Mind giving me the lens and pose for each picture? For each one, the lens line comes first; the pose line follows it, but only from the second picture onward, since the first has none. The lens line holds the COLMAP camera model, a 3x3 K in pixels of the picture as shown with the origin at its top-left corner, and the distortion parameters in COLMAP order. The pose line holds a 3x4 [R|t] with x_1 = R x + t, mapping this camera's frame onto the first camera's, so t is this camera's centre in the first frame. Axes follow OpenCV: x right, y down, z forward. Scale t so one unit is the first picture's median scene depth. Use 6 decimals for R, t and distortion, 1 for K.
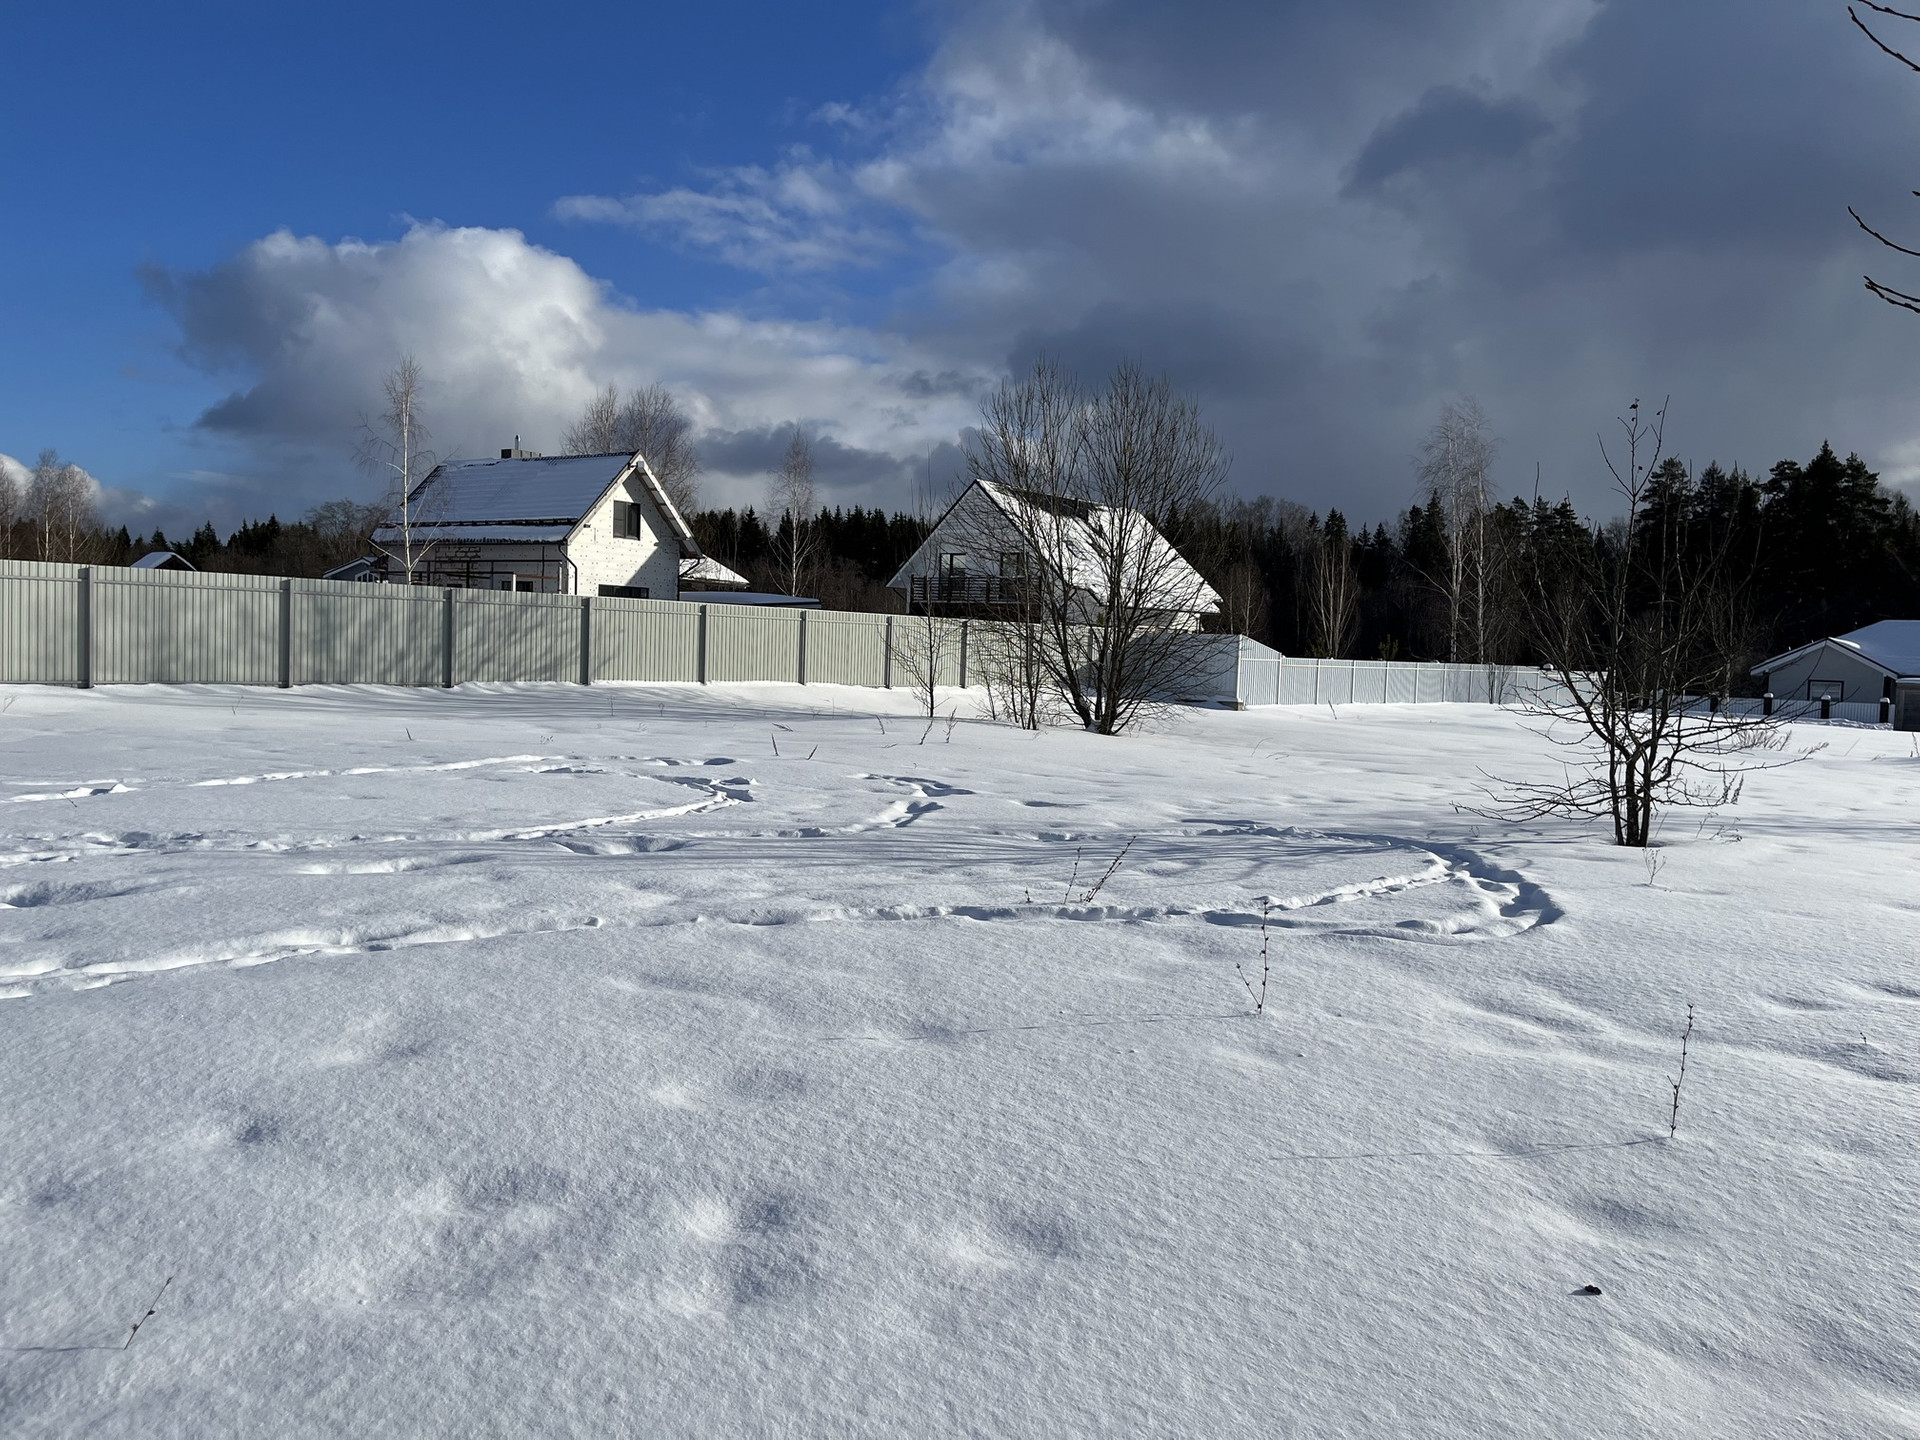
lens RADIAL K [[1445.8, 0, 946.8], [0, 1445.8, 714.4], [0, 0, 1]] dist [0.074909, -0.092379]
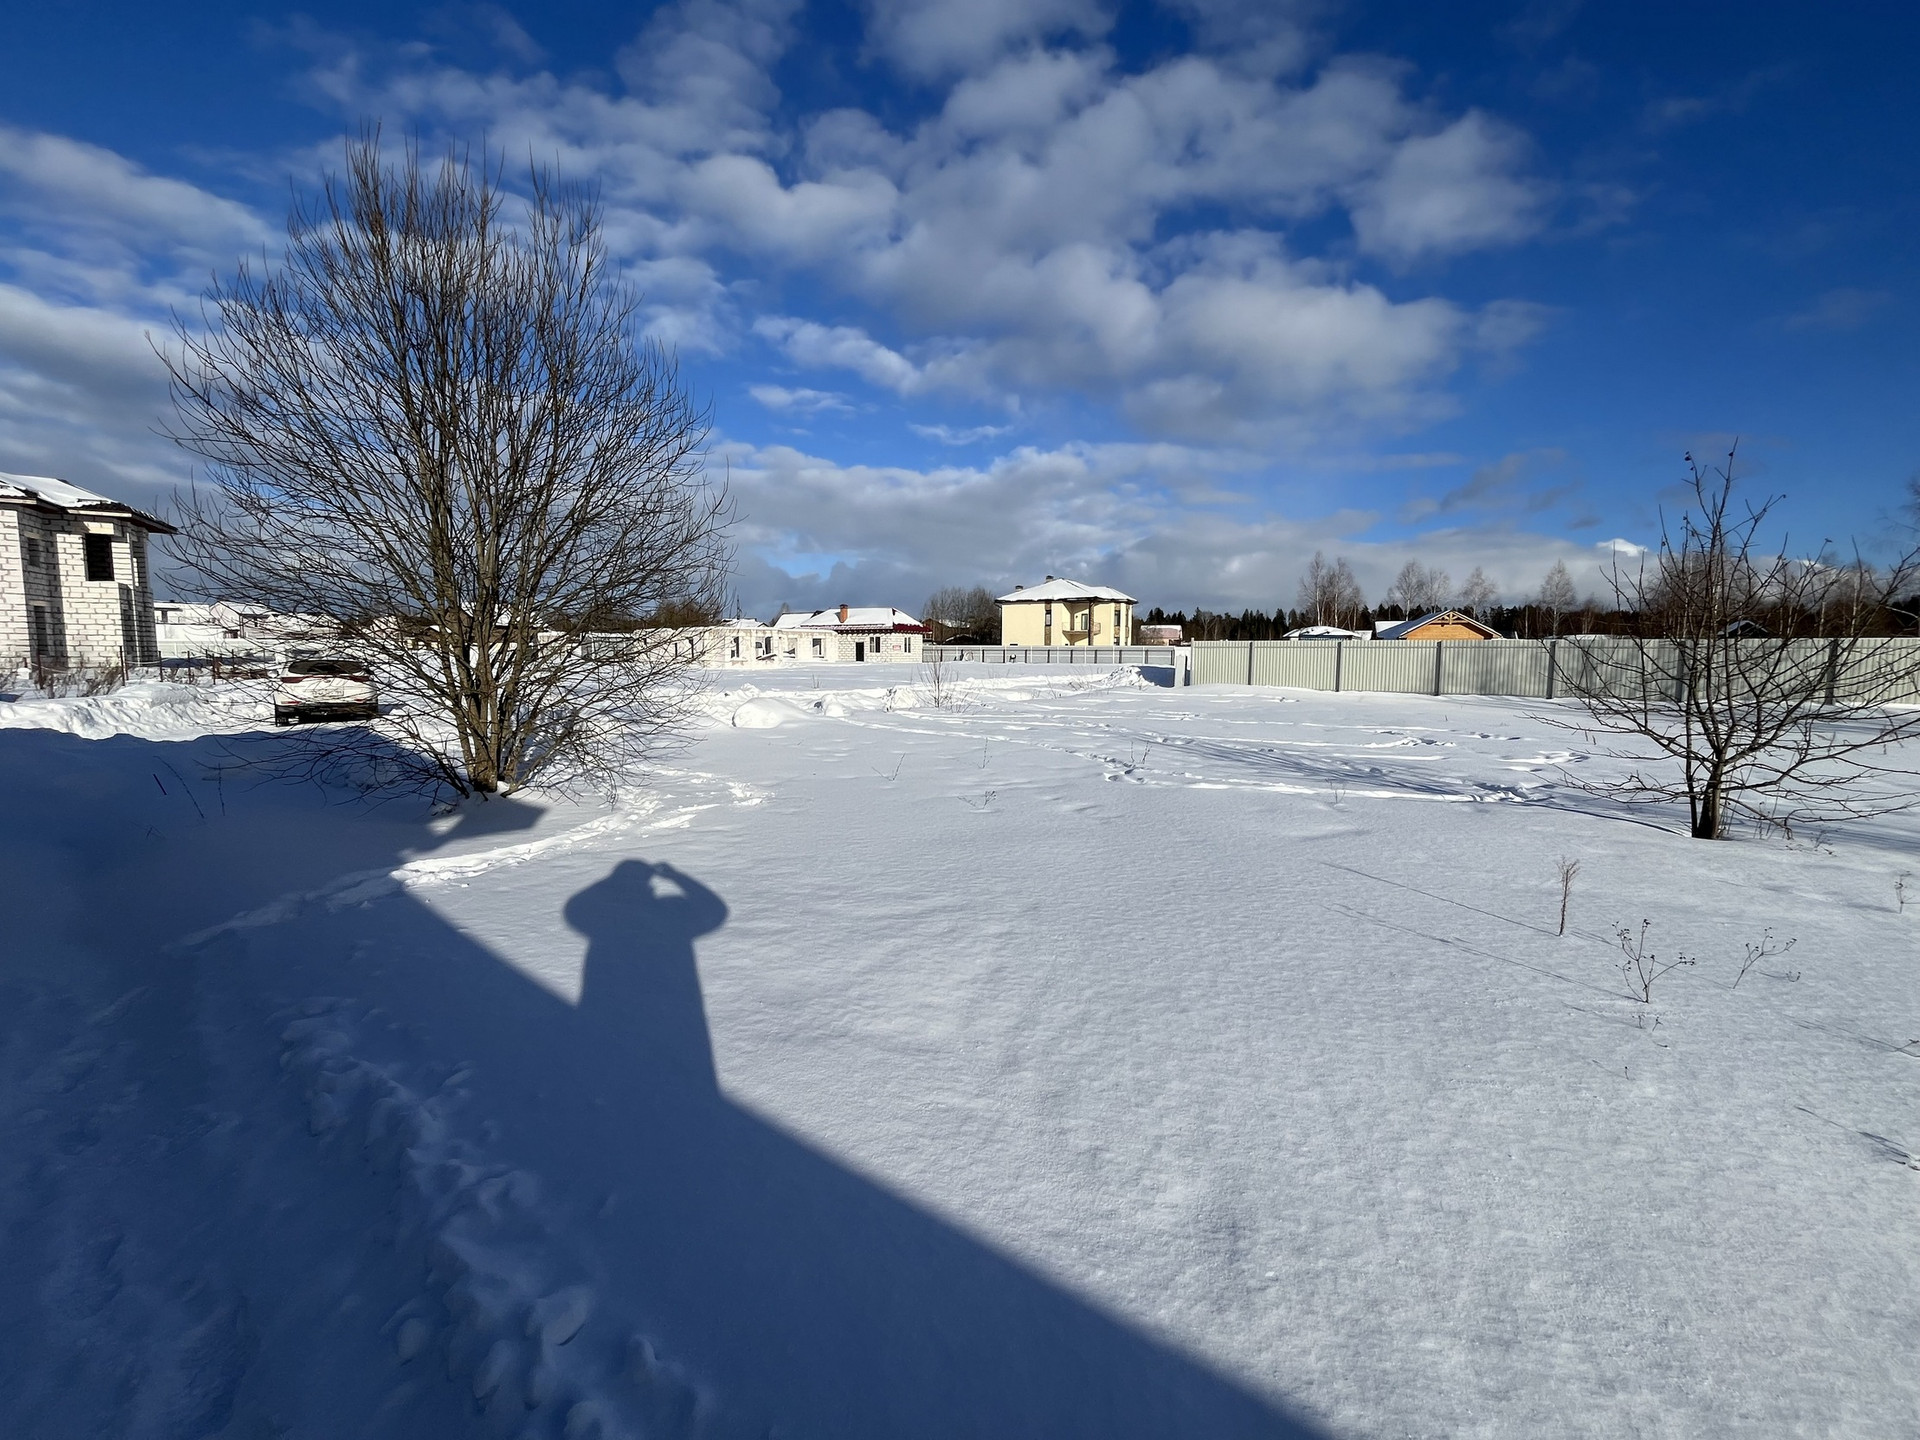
lens RADIAL K [[774.5, 0, 958.8], [0, 774.5, 732.3], [0, 0, 1]] dist [-0.003778, -0.000125]
pose [[0.085786, 0.065774, -0.994140, 0.326202], [-0.049773, 0.996855, 0.061659, 0.000534], [0.995070, 0.044192, 0.088790, 0.115222]]
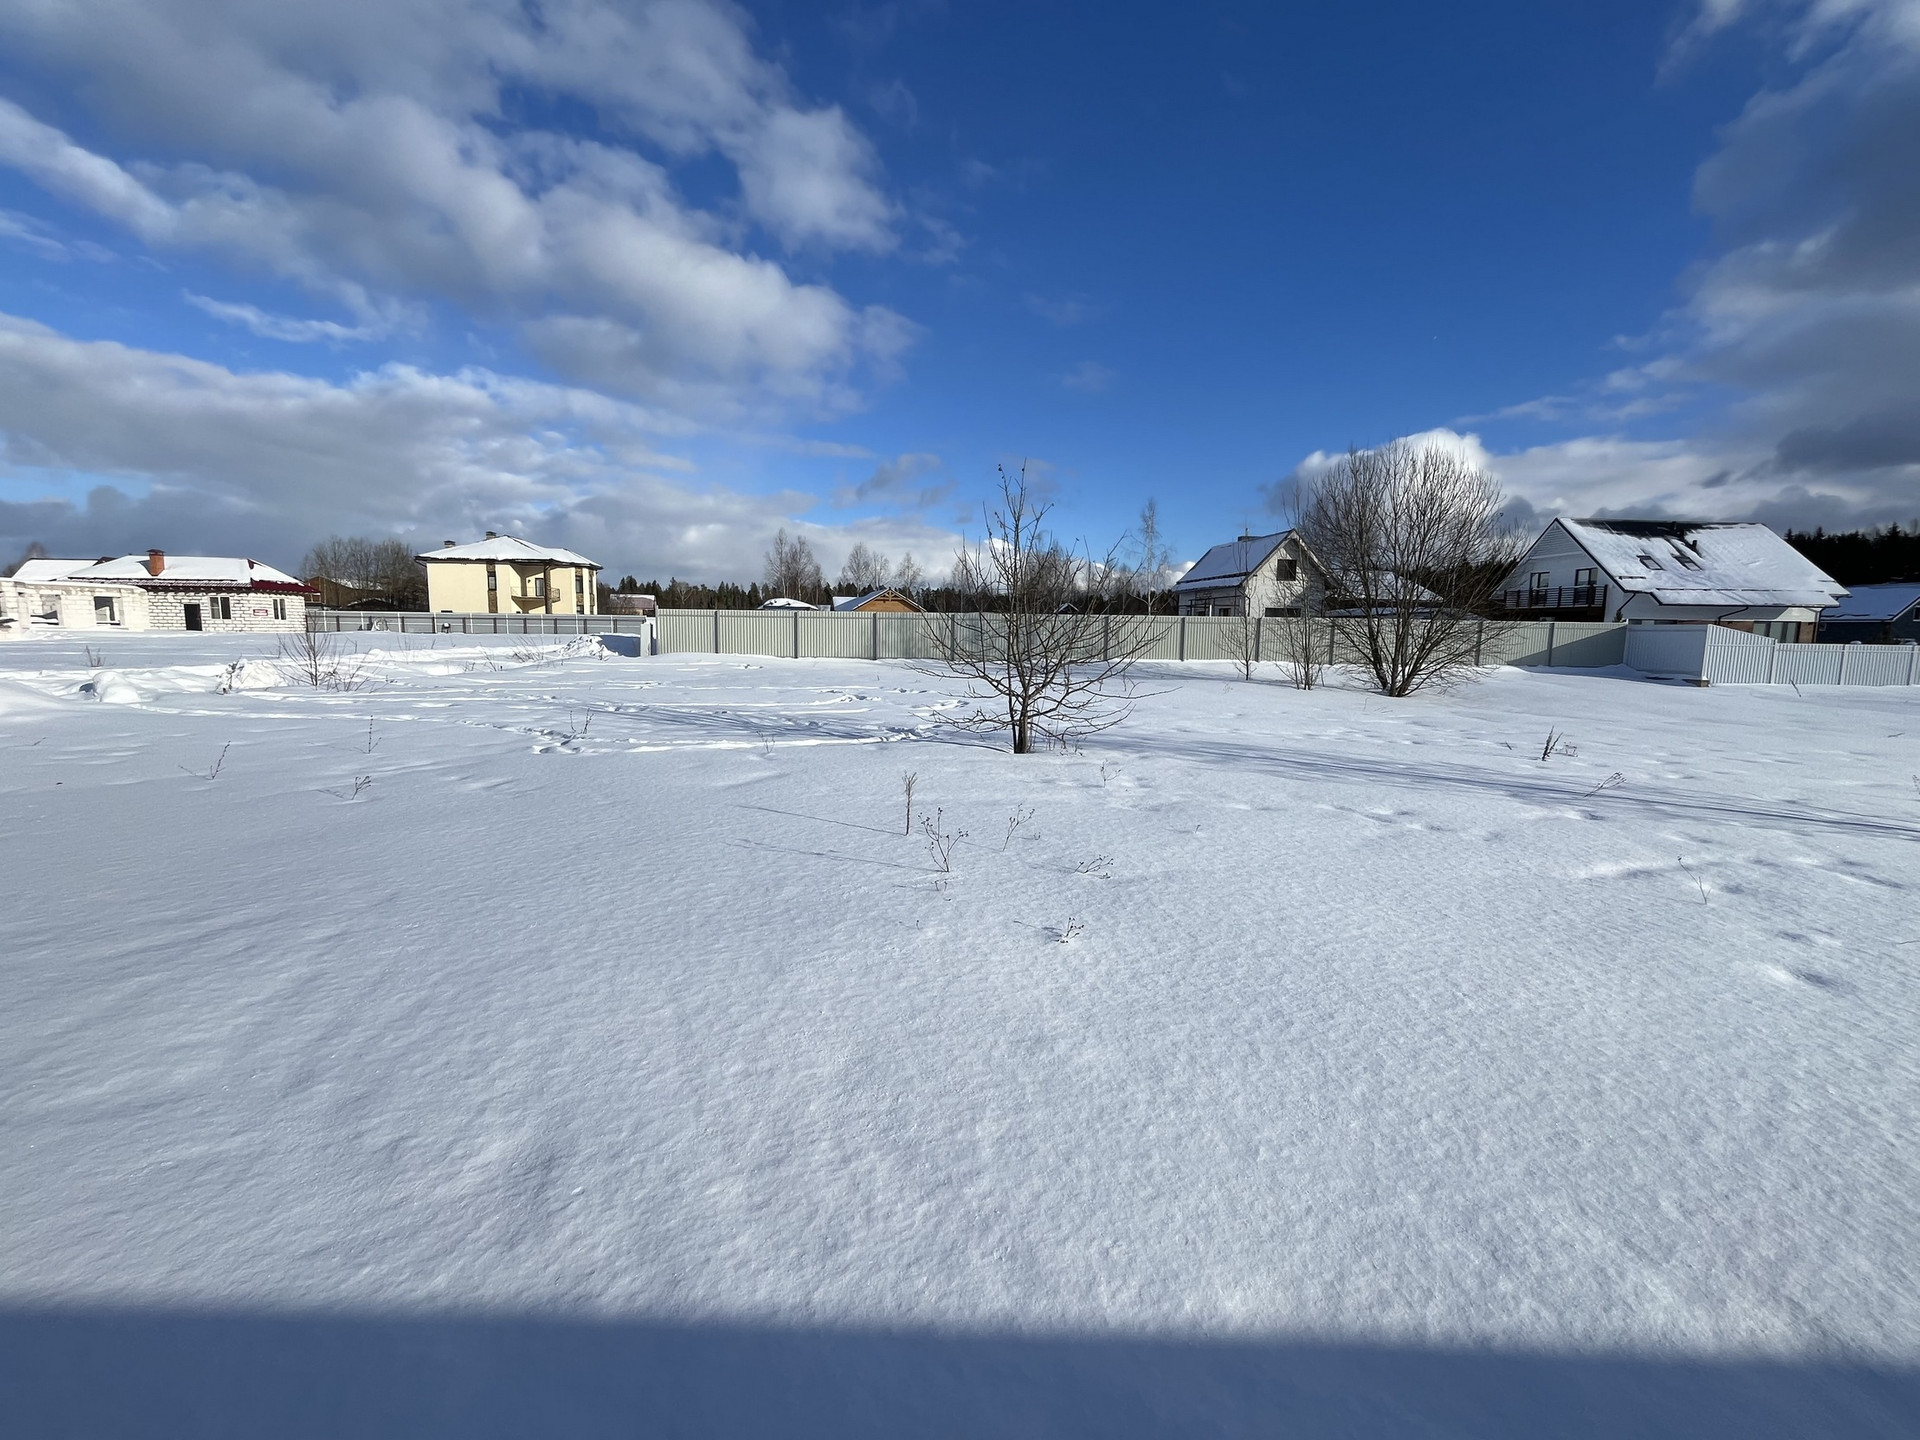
lens RADIAL K [[774.5, 0, 958.9], [0, 774.5, 728.6], [0, 0, 1]] dist [-0.003778, -0.000125]
pose [[0.667309, 0.066723, -0.741787, 0.333086], [-0.024137, 0.997393, 0.068001, 0.003762], [0.744390, -0.027473, 0.667180, 0.128027]]
